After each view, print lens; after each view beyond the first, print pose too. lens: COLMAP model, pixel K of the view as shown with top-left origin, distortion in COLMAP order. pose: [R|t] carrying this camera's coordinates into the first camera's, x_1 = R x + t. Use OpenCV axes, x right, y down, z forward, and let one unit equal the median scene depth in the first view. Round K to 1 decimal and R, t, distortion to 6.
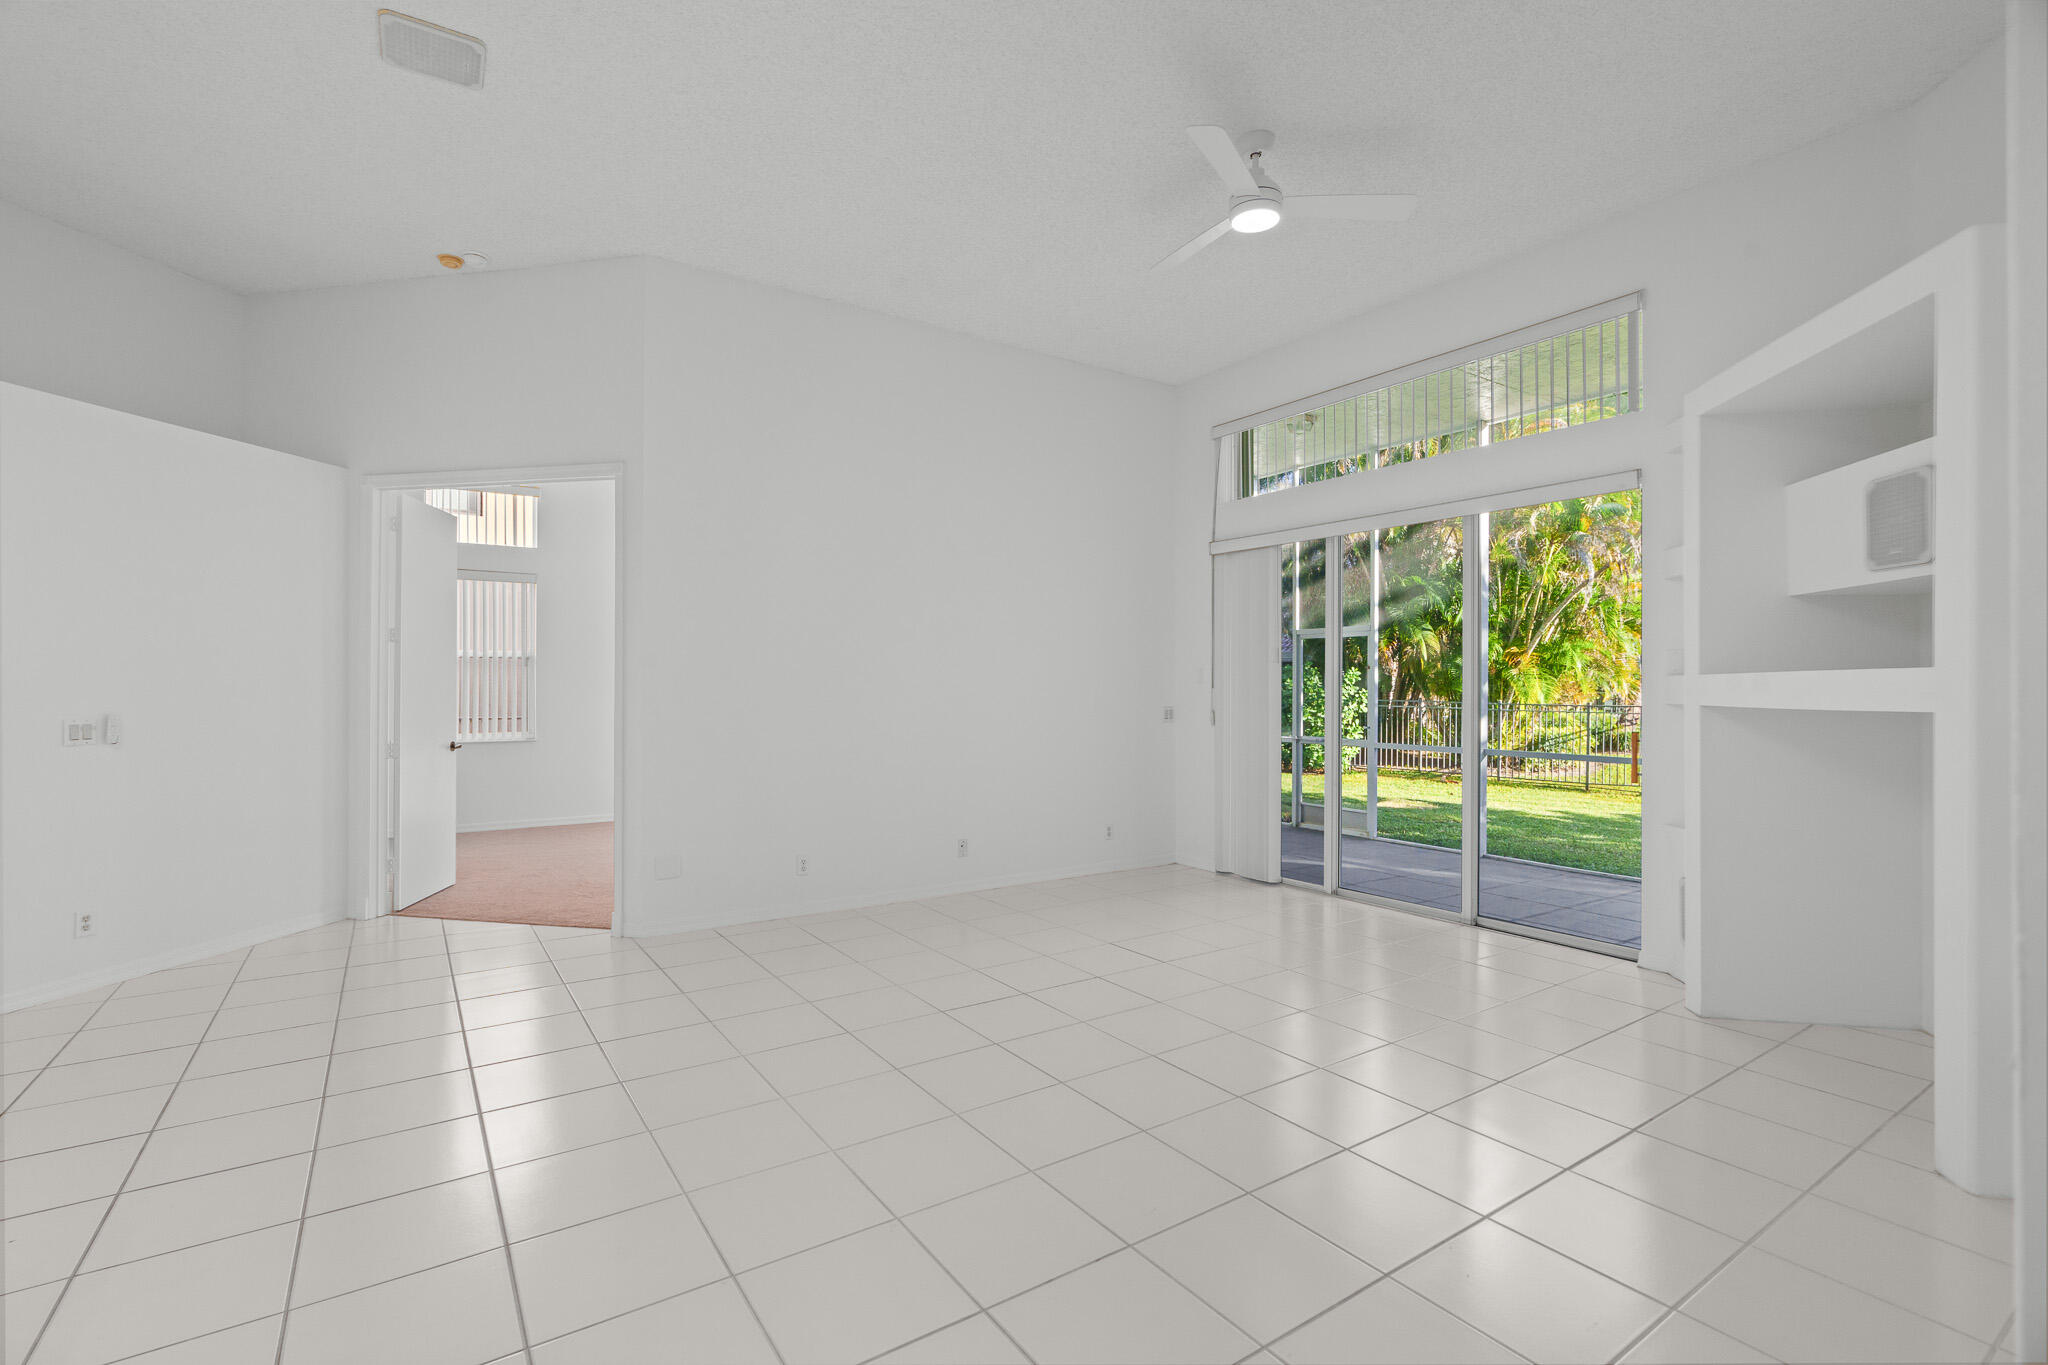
lens RADIAL K [[934.9, 0, 1010.7], [0, 934.9, 684.8], [0, 0, 1]] dist [0.000109, 0.000109]
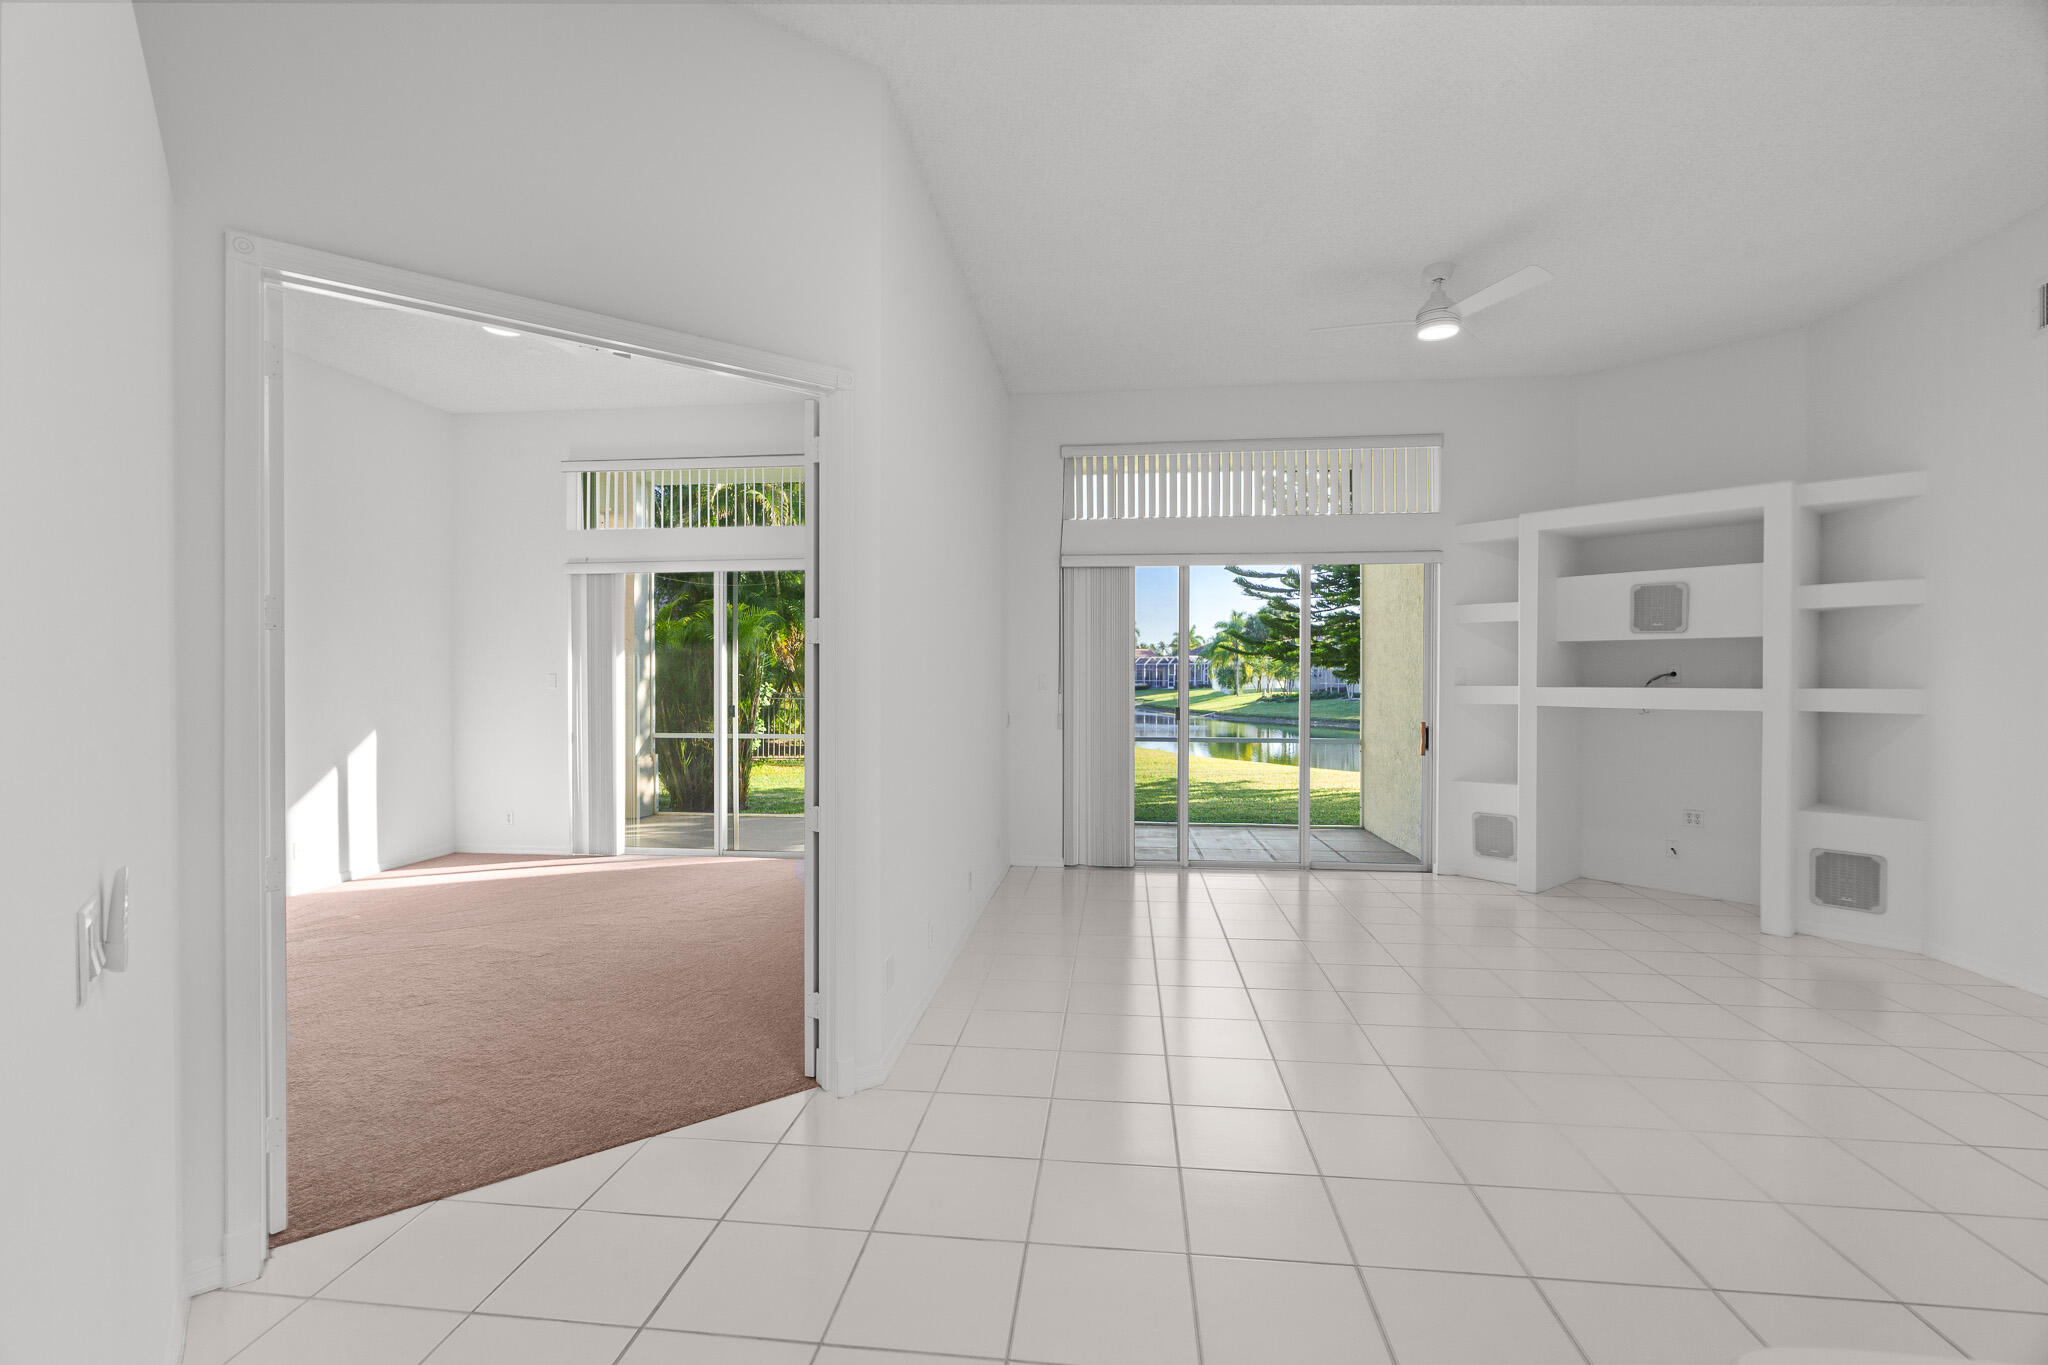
lens RADIAL K [[927.0, 0, 1024.0], [0, 927.0, 682.5], [0, 0, 1]] dist [0.006128, 0.000570]
pose [[0.639066, -0.008887, 0.769100, -0.694370], [-0.000215, 0.999931, 0.011733, -0.024096], [-0.769152, -0.007664, 0.639020, 0.407389]]
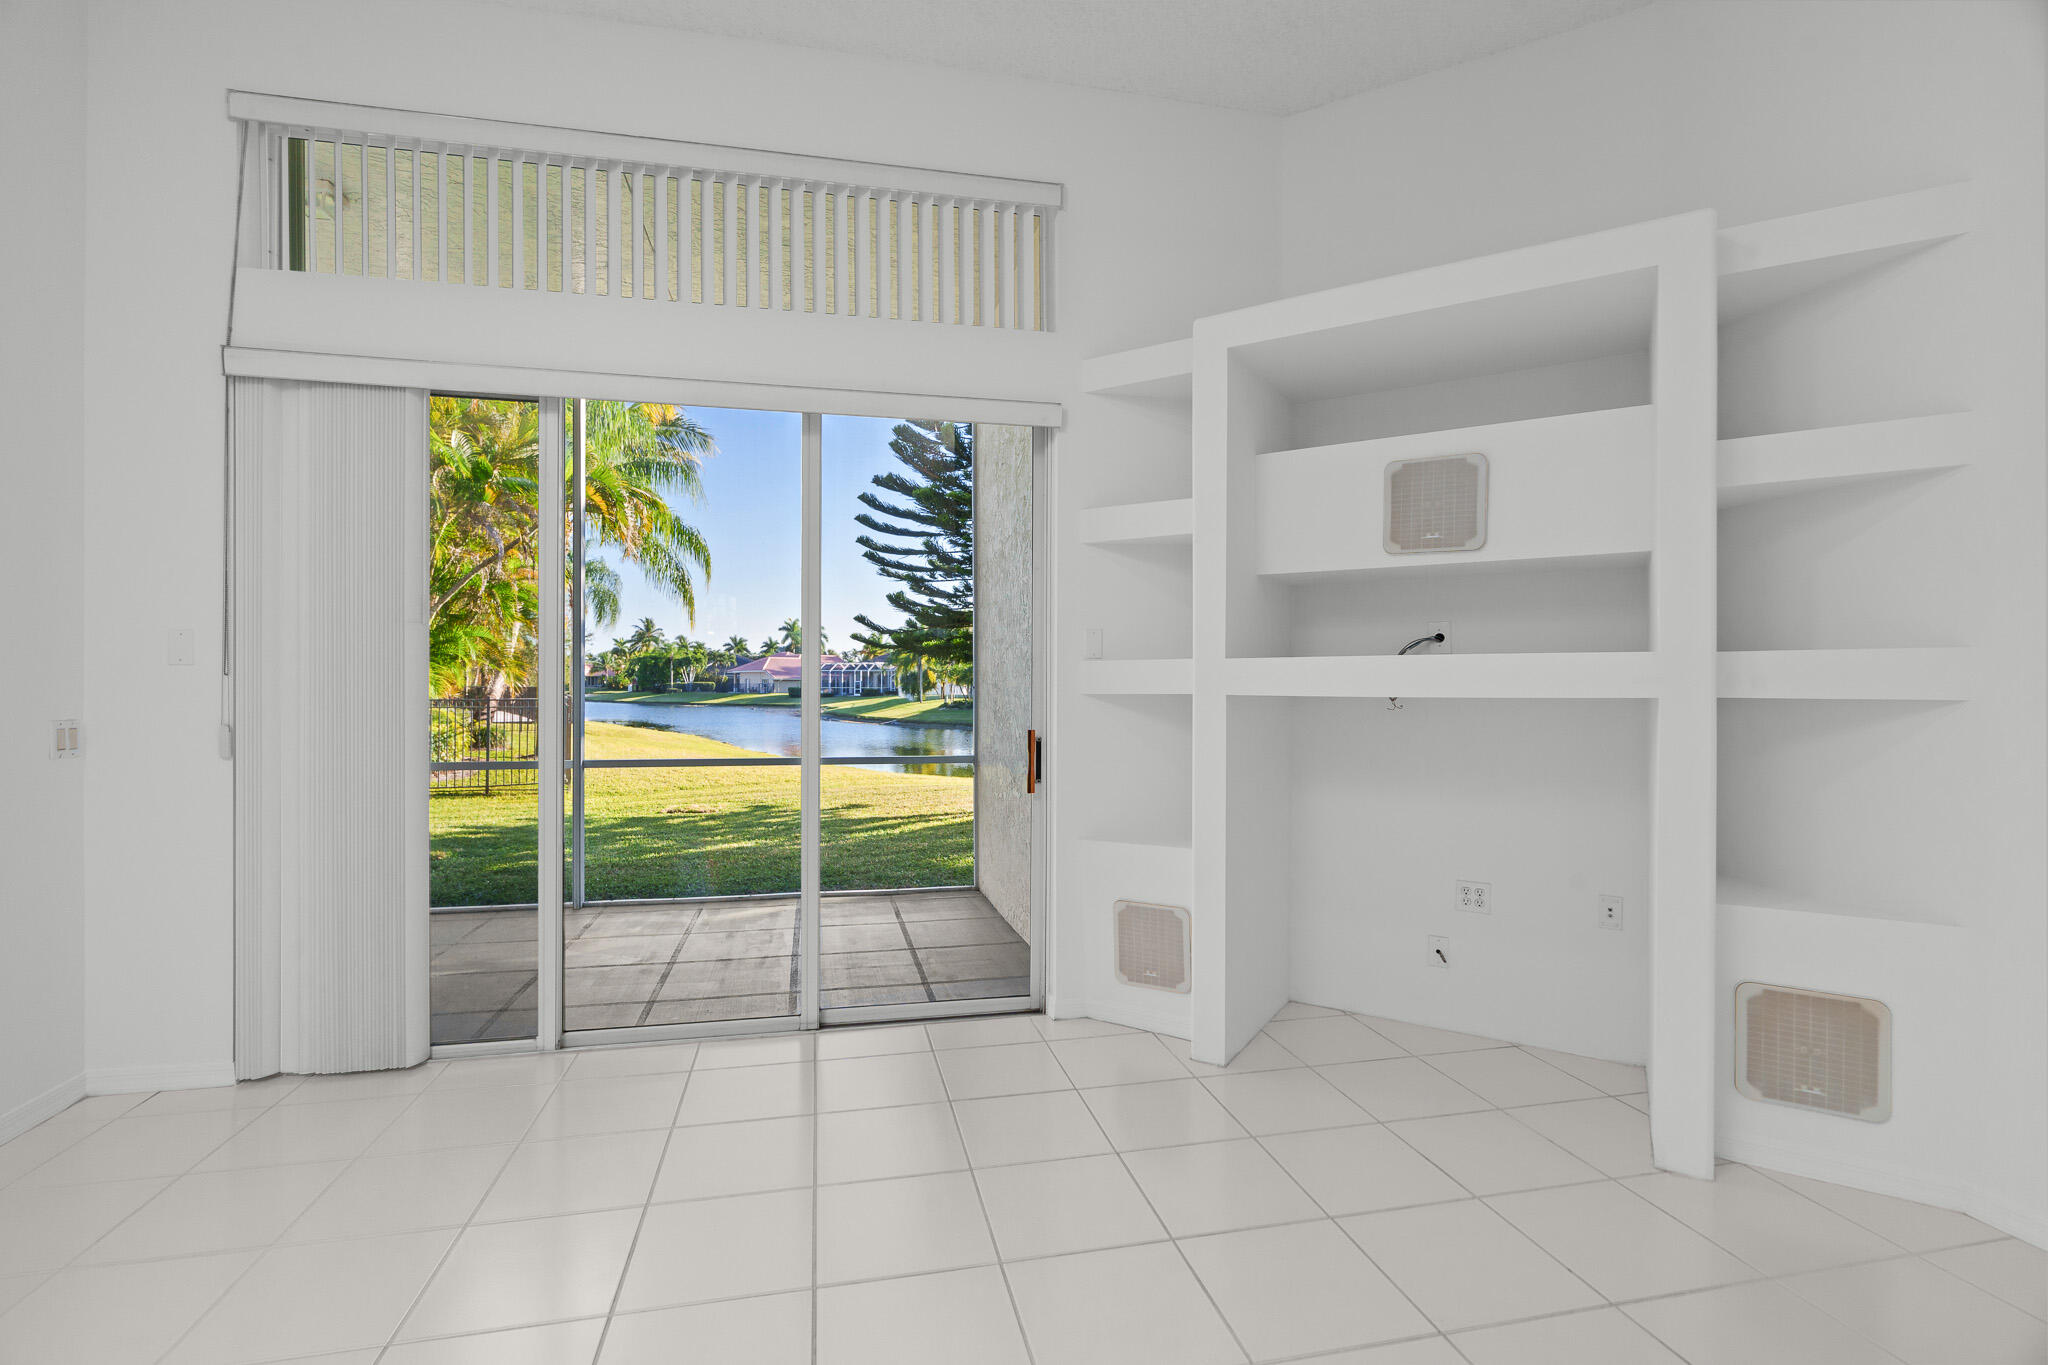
lens RADIAL K [[923.4, 0, 1019.2], [0, 923.4, 685.2], [0, 0, 1]] dist [-0.007800, -0.000142]
pose [[0.363728, -0.004187, 0.931496, -0.061989], [-0.002626, 0.999981, 0.005520, 0.005691], [-0.931502, -0.004454, 0.363710, 0.548112]]
